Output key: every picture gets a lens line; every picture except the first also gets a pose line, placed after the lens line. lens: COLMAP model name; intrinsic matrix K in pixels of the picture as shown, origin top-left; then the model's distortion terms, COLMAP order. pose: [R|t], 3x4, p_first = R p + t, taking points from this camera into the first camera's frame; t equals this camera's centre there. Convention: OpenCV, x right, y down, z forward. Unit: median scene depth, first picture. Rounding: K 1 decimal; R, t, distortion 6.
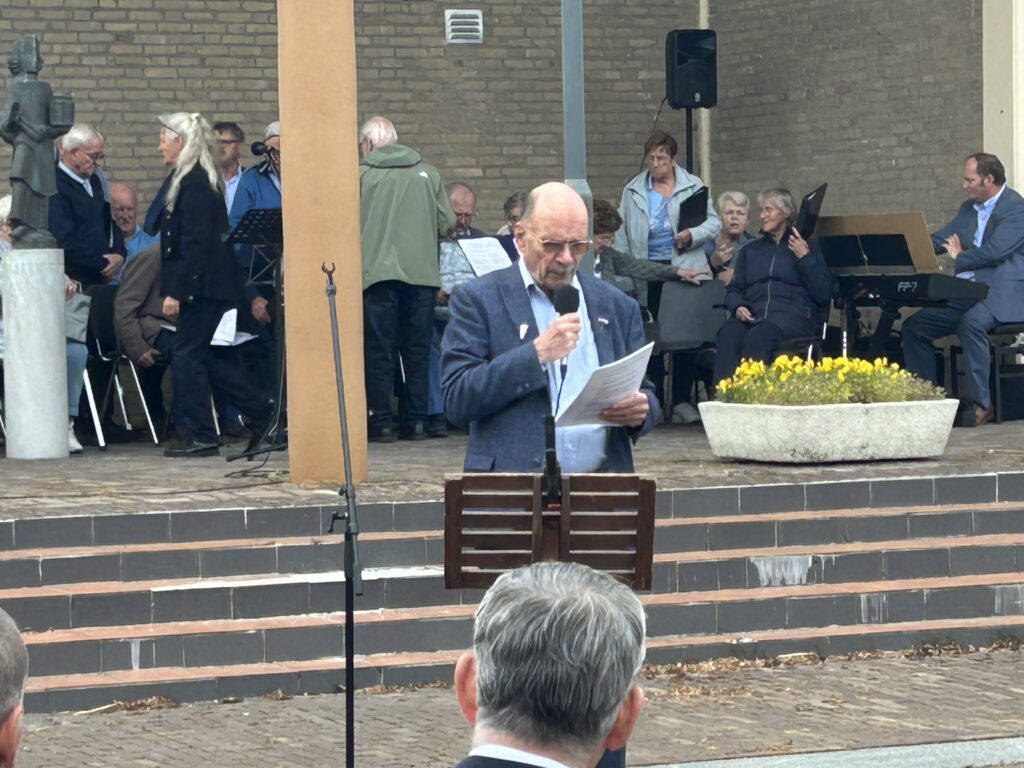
lens RADIAL K [[3997.9, 0, 511.7], [0, 3997.9, 382.1], [0, 0, 1]] dist [0.190683, 0.000000]
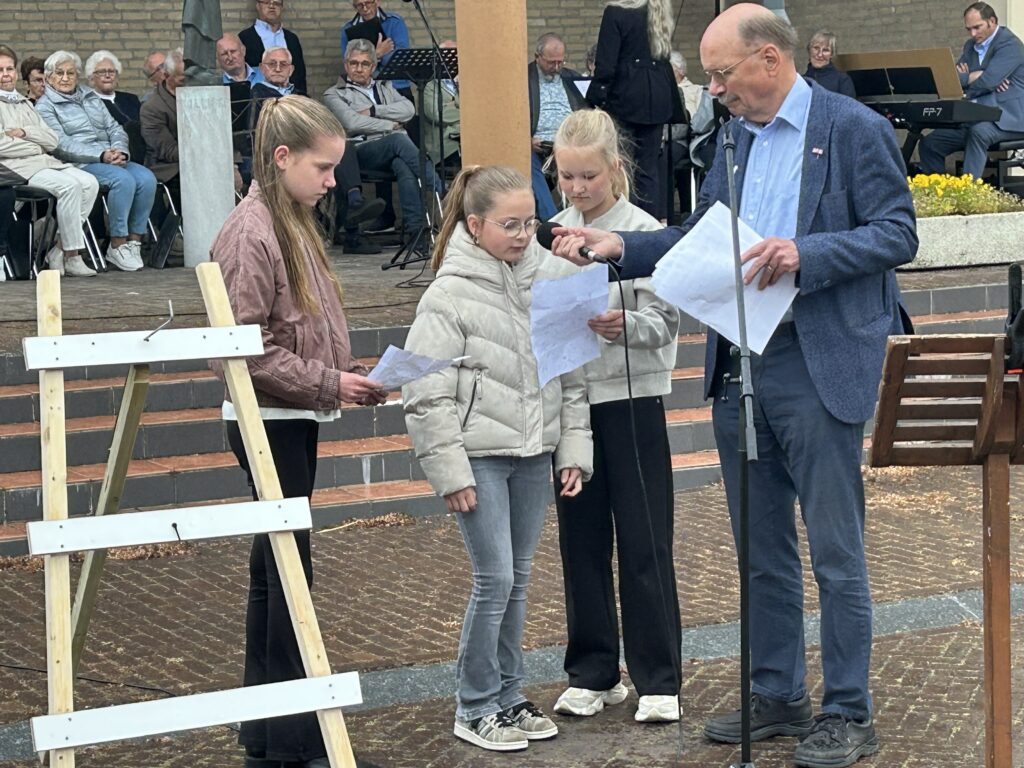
lens RADIAL K [[2631.9, 0, 513.0], [0, 2631.9, 385.9], [0, 0, 1]] dist [0.017421, 0.000000]
pose [[0.999231, -0.013417, 0.036831, -0.059276], [0.010506, 0.996888, 0.078134, -0.005377], [-0.037765, -0.077687, 0.996262, 0.231140]]
